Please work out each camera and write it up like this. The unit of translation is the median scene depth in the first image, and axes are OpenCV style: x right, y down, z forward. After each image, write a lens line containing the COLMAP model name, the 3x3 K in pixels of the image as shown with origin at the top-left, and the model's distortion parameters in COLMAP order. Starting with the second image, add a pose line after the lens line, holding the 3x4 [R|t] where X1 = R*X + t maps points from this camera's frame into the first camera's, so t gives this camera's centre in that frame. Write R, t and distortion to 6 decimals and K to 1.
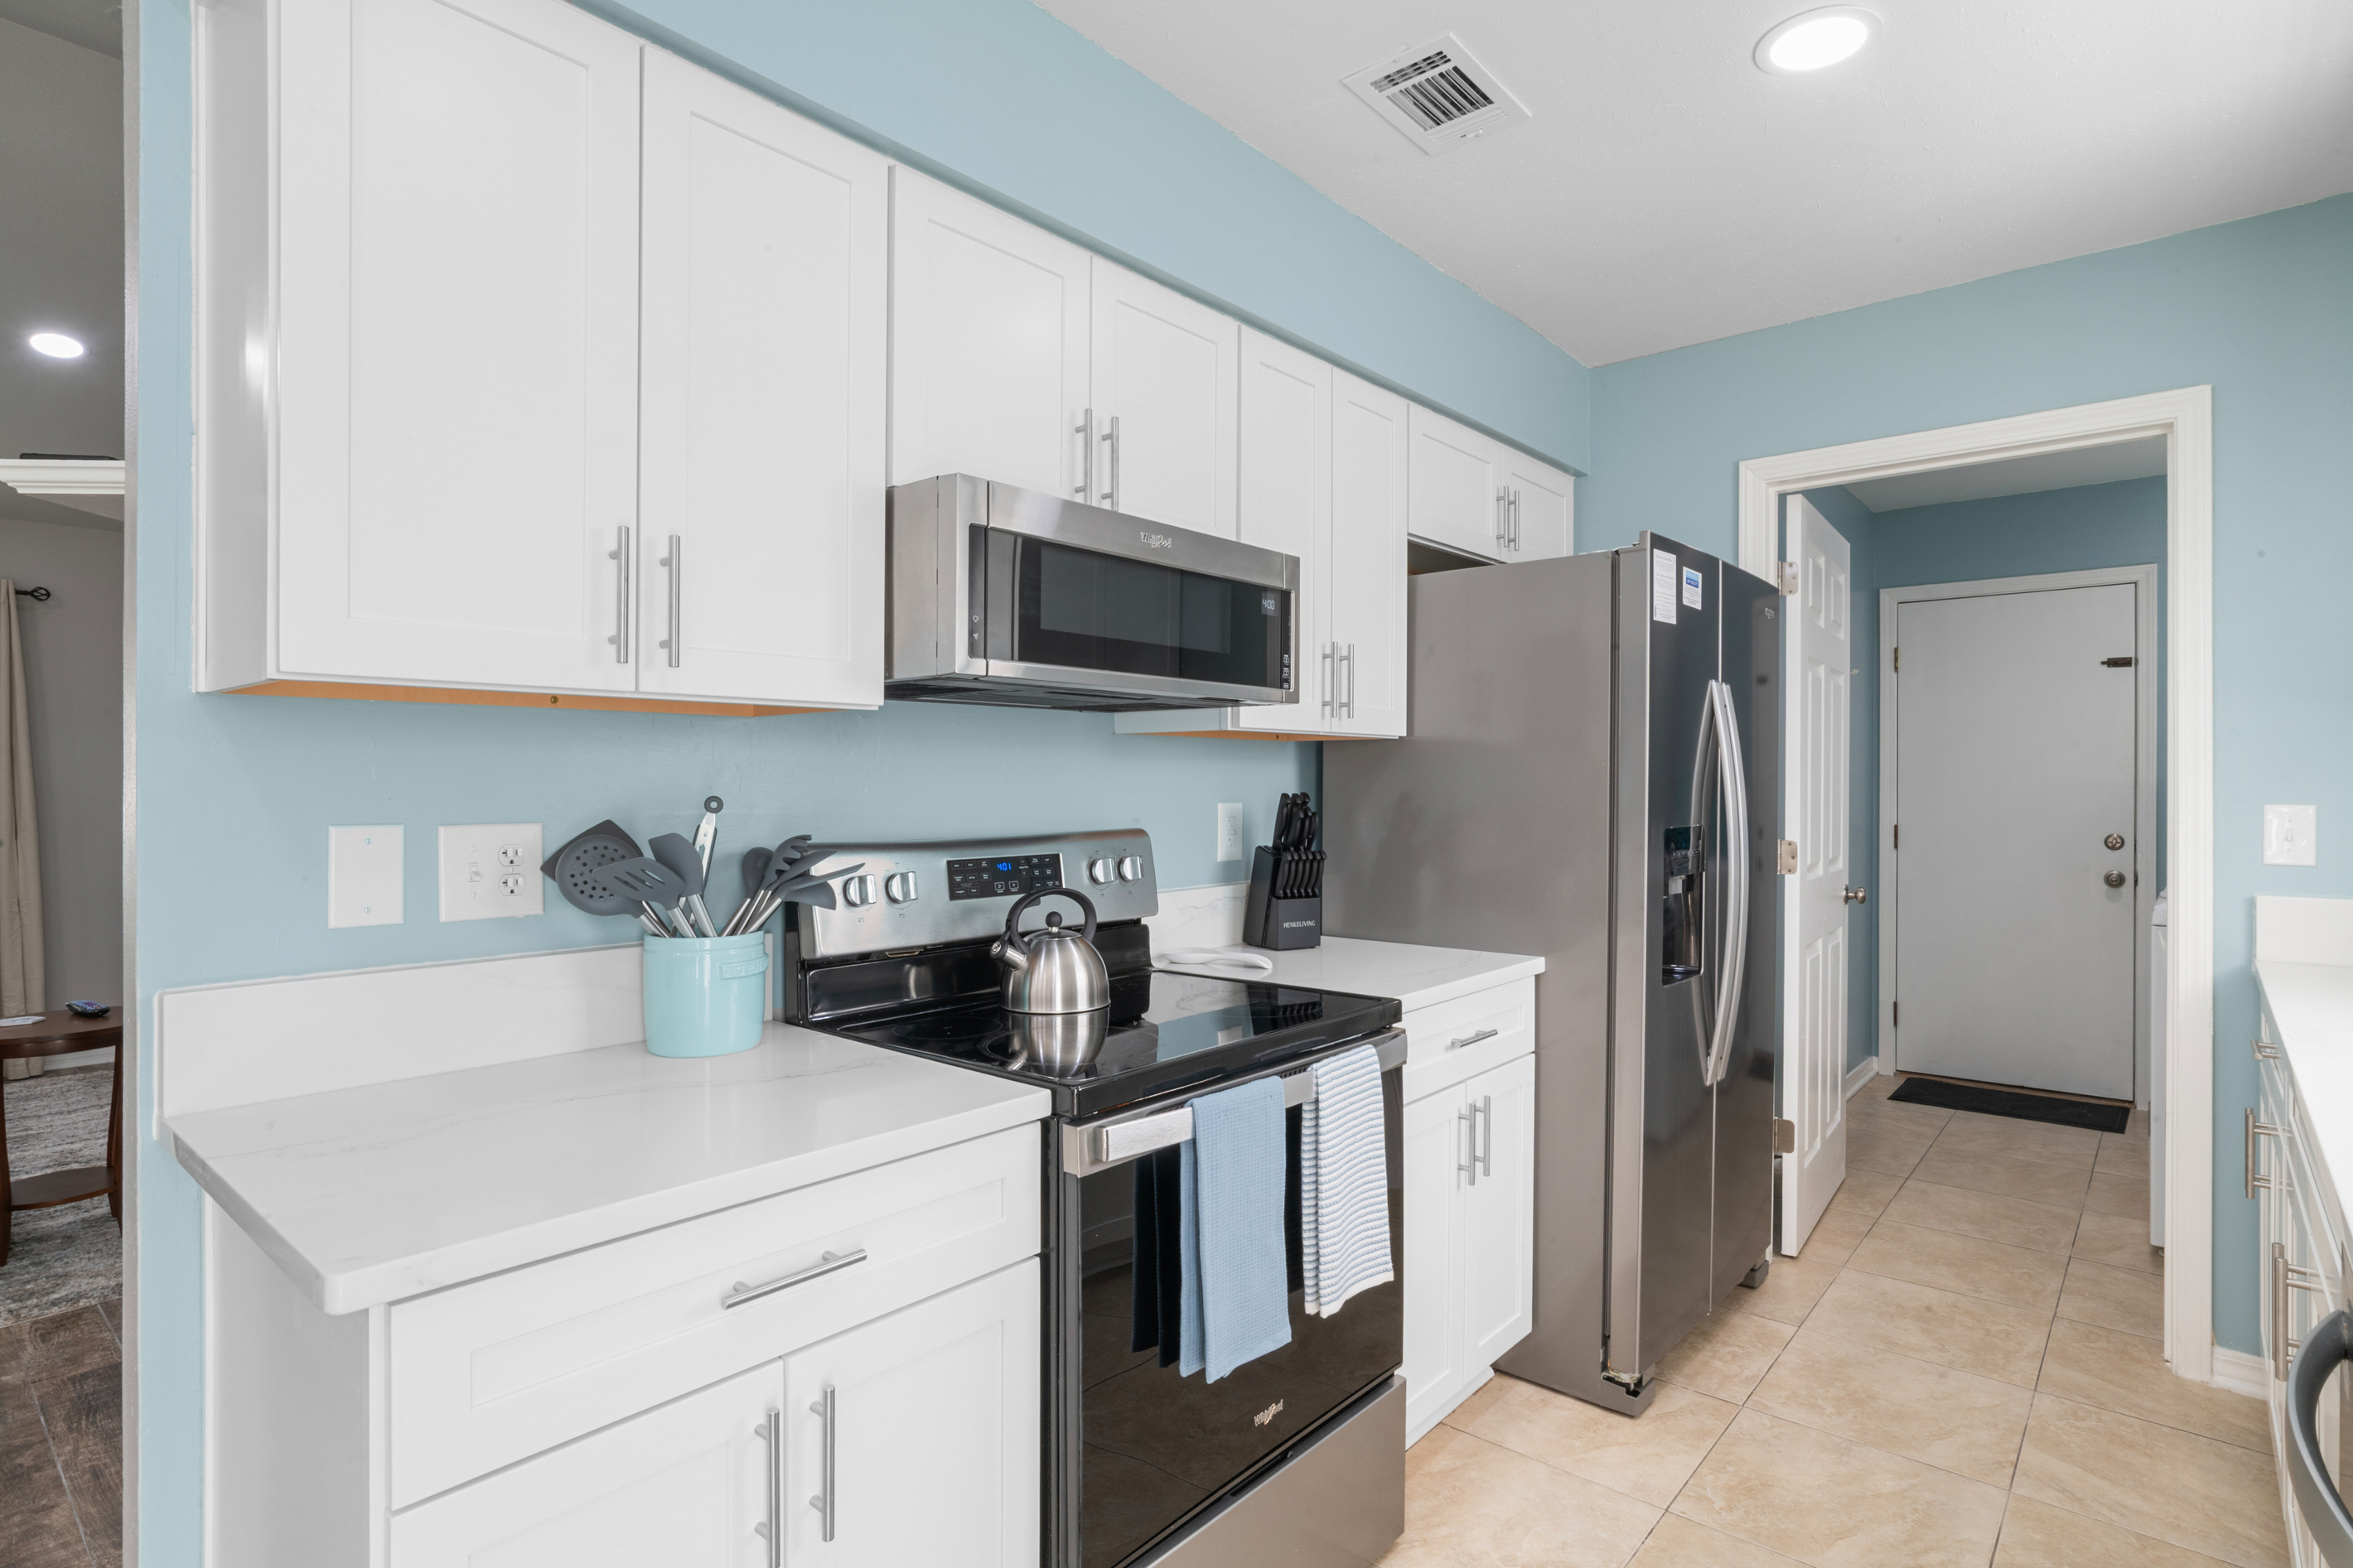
lens RADIAL K [[1185.6, 0, 1182.6], [0, 1185.6, 782.6], [0, 0, 1]] dist [-0.020425, 0.010073]
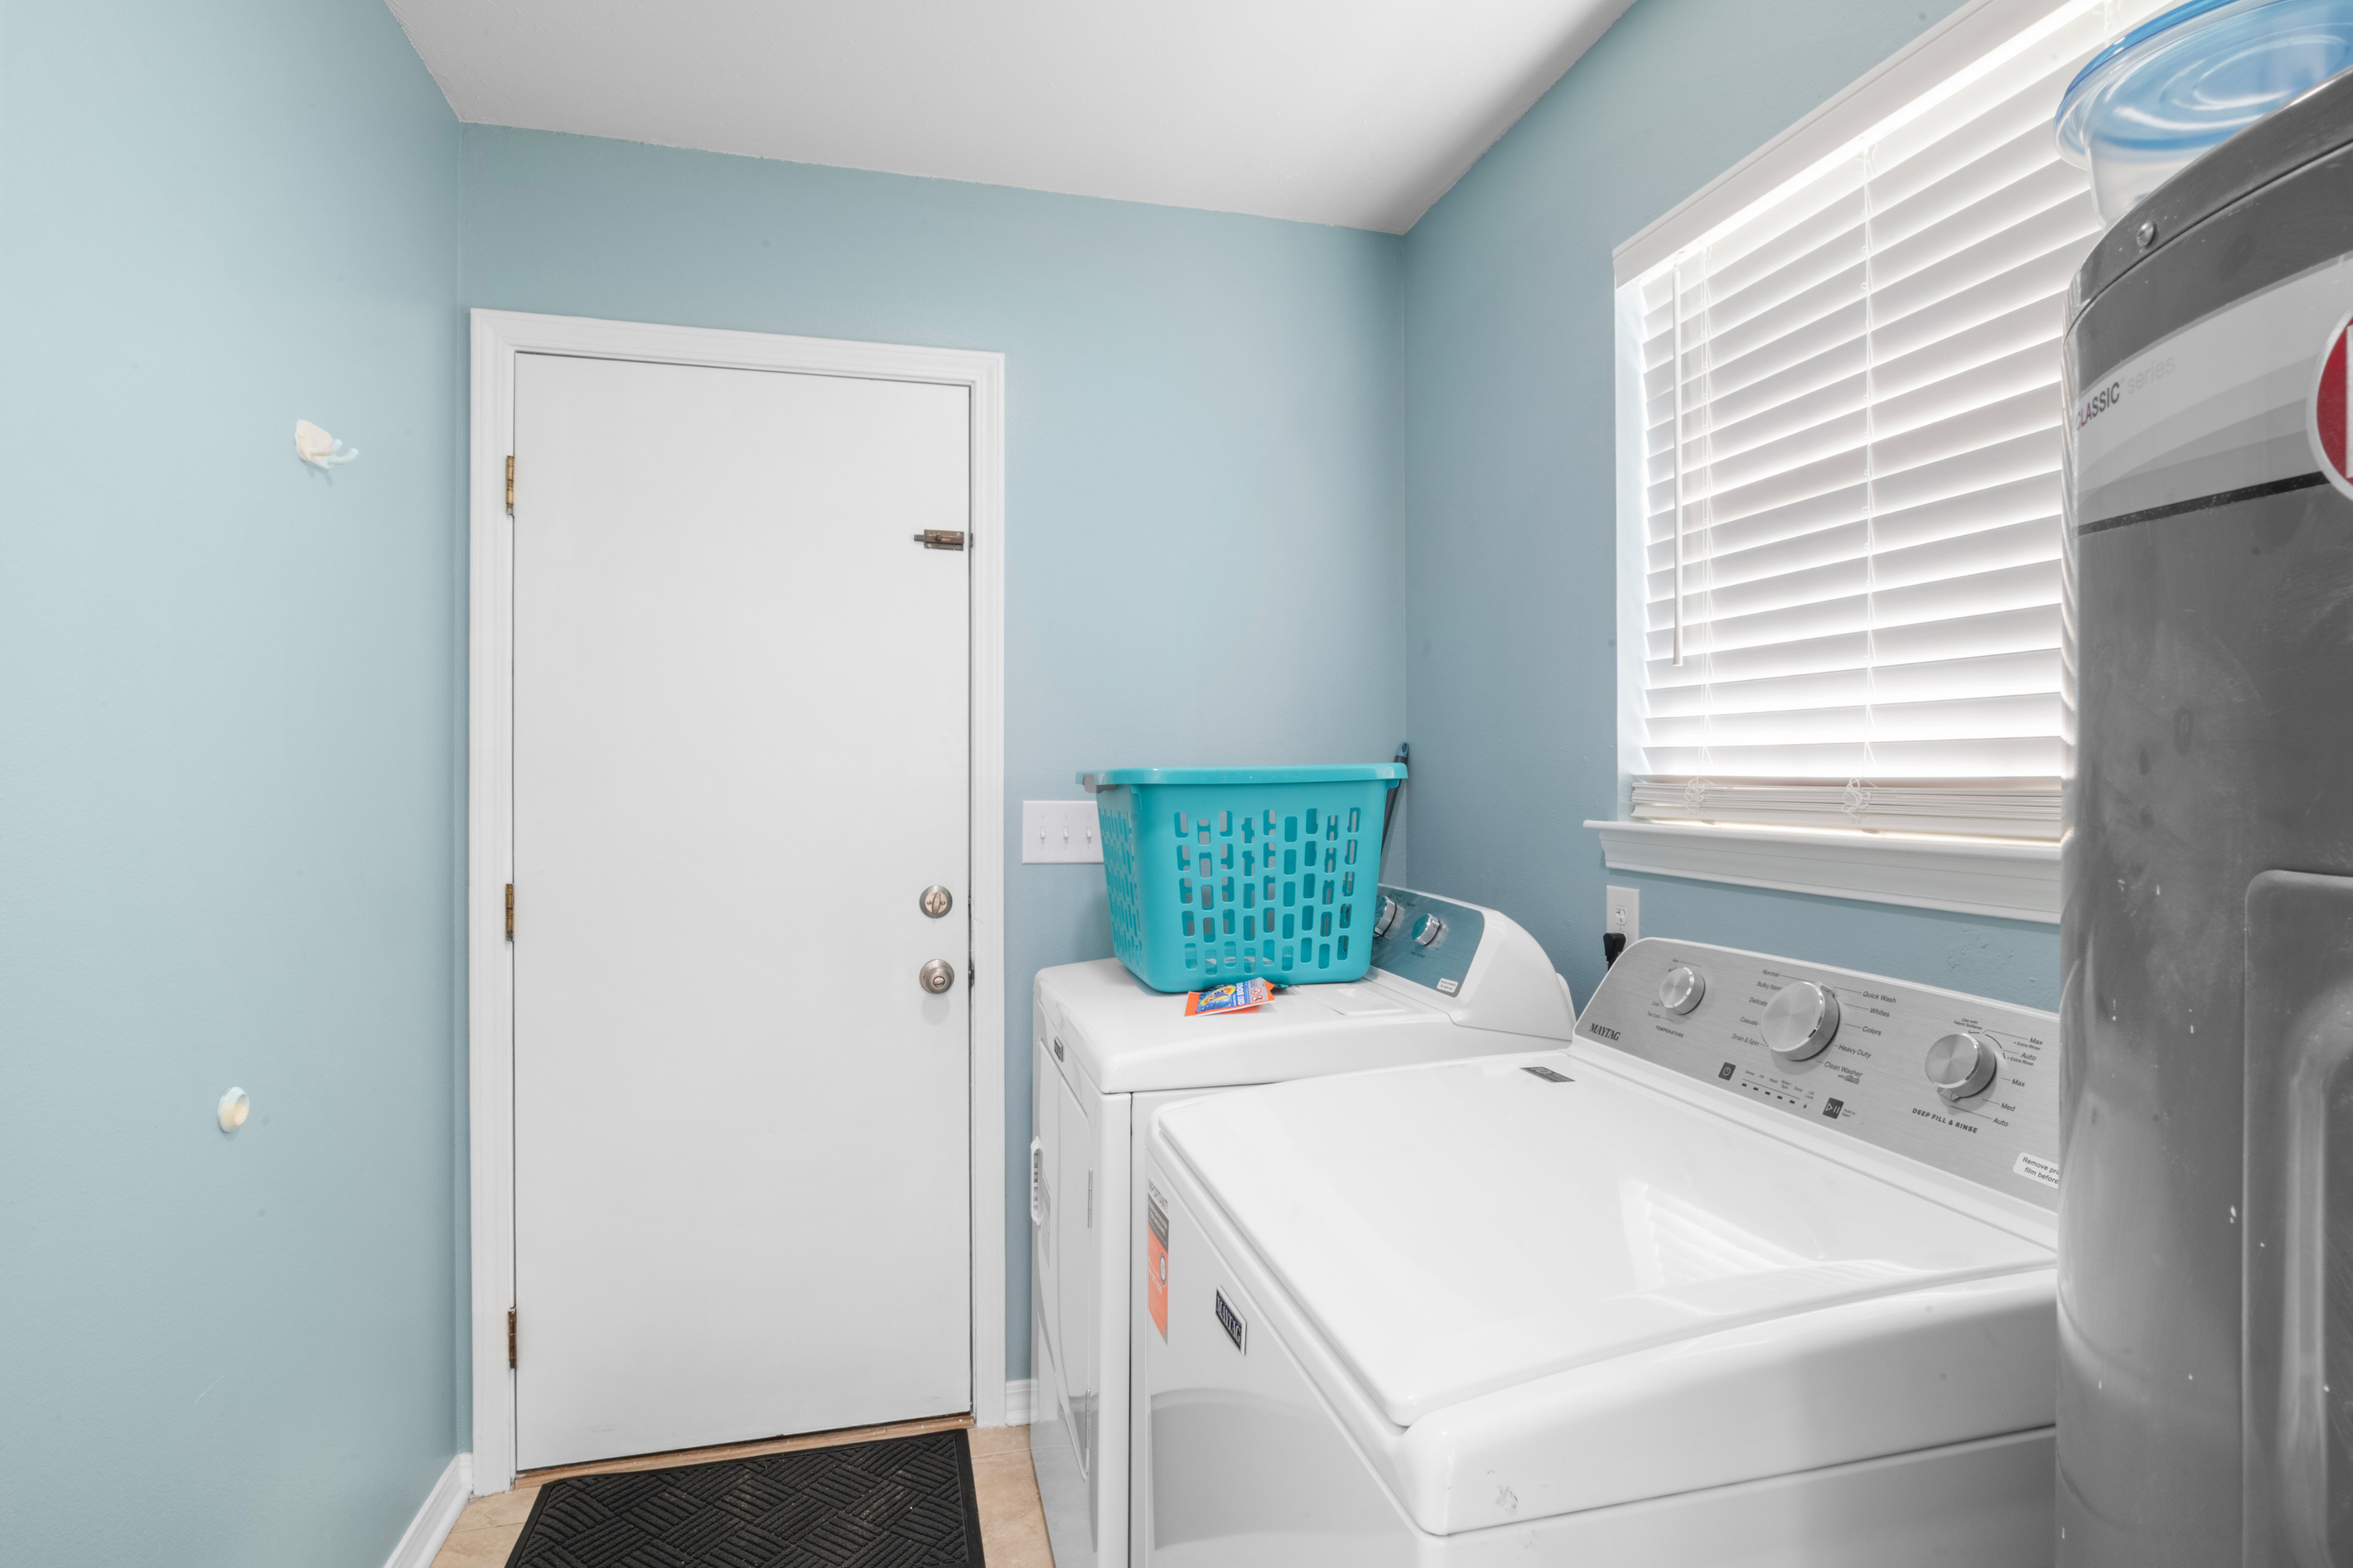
lens RADIAL K [[1185.6, 0, 1173.9], [0, 1185.6, 778.3], [0, 0, 1]] dist [-0.020425, 0.010073]
pose [[0.558486, -0.007507, 0.829480, 0.702775], [-0.000598, 0.999955, 0.009452, -0.009961], [-0.829514, -0.005775, 0.558456, 1.031180]]
